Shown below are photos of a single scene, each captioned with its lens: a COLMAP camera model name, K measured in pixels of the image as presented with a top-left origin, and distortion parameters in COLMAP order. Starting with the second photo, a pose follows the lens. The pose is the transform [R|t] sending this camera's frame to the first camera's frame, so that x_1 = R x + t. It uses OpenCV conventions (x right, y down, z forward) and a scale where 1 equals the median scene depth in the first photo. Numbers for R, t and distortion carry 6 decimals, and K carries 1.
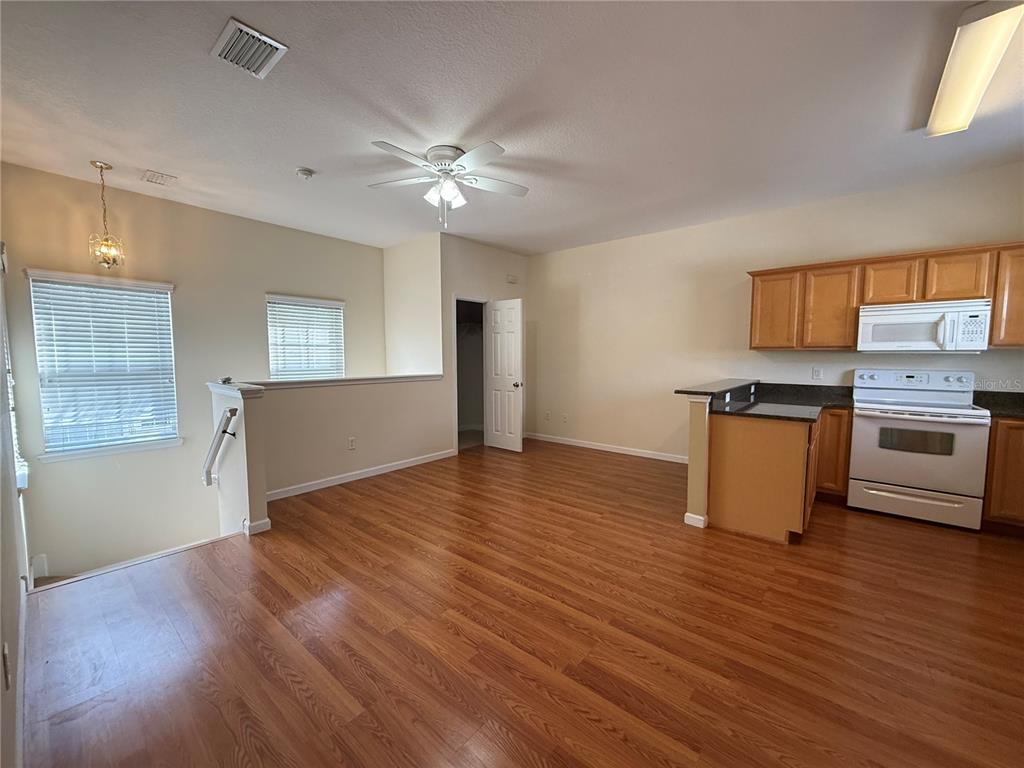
lens RADIAL K [[405.7, 0, 507.6], [0, 405.7, 385.1], [0, 0, 1]] dist [0.000744, 0.000131]
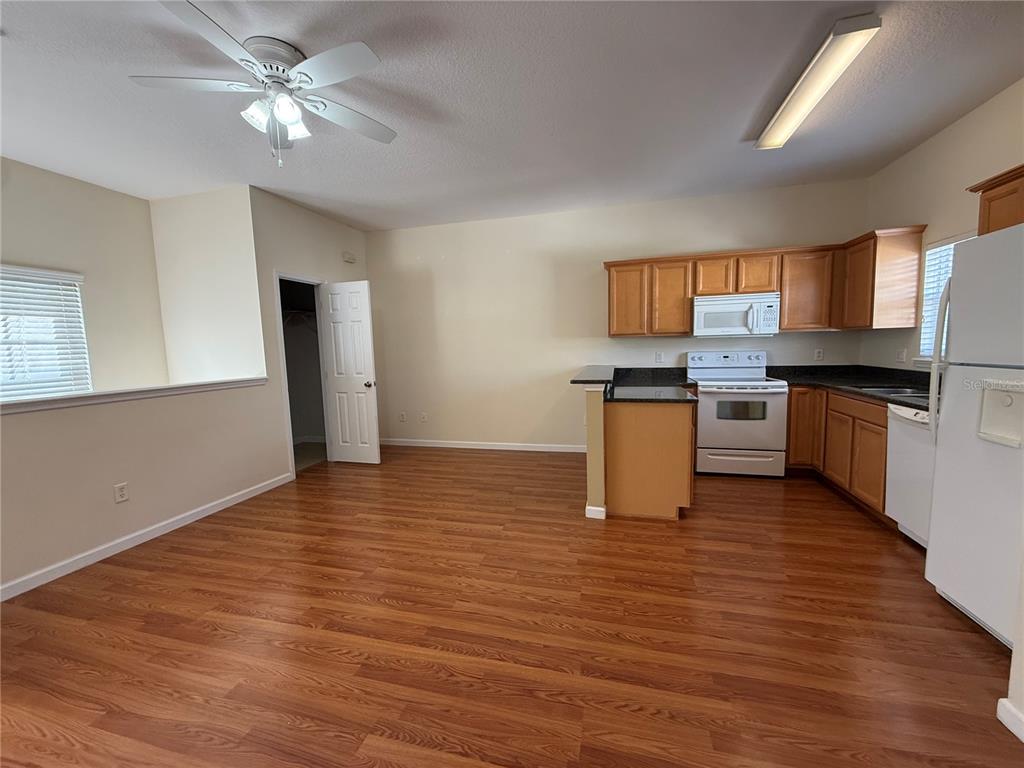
lens RADIAL K [[405.7, 0, 507.6], [0, 405.7, 385.1], [0, 0, 1]] dist [0.000744, 0.000131]
pose [[0.905352, -0.066154, 0.419477, -0.110037], [0.059162, 0.997807, 0.029671, -0.012052], [-0.420520, -0.002046, 0.907281, 0.195276]]
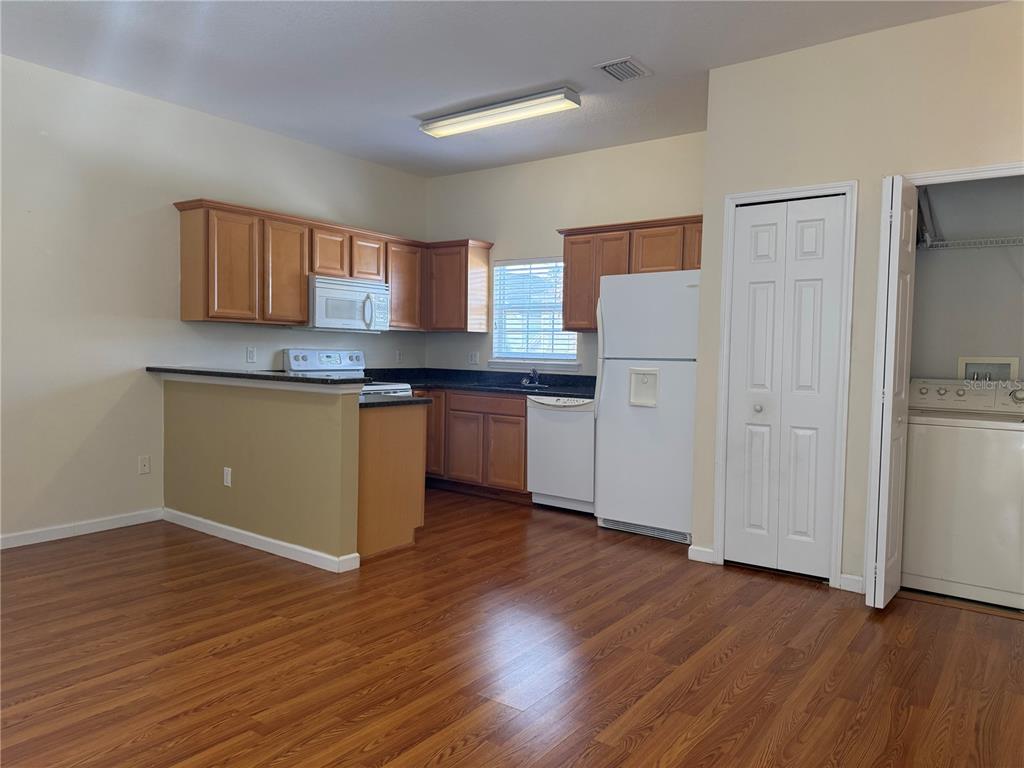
lens RADIAL K [[718.1, 0, 513.5], [0, 718.1, 387.2], [0, 0, 1]] dist [0.113966, -0.181977]
pose [[-0.059458, -0.055424, 0.996691, -0.746602], [0.054892, 0.996765, 0.058703, -0.026754], [-0.996720, 0.058200, -0.056224, 0.721811]]
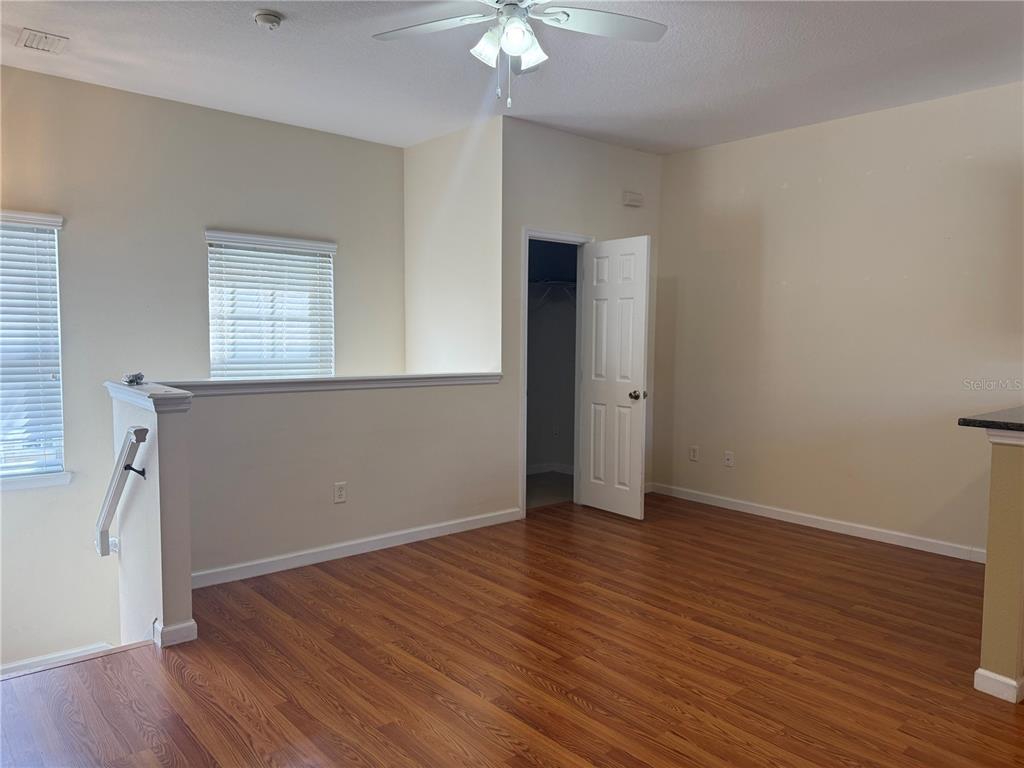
lens RADIAL K [[718.1, 0, 513.5], [0, 718.1, 387.2], [0, 0, 1]] dist [0.113966, -0.181977]
pose [[0.988477, 0.022843, -0.149638, 0.007478], [-0.023093, 0.999733, 0.000064, -0.012486], [0.149600, 0.003392, 0.988741, 0.036921]]
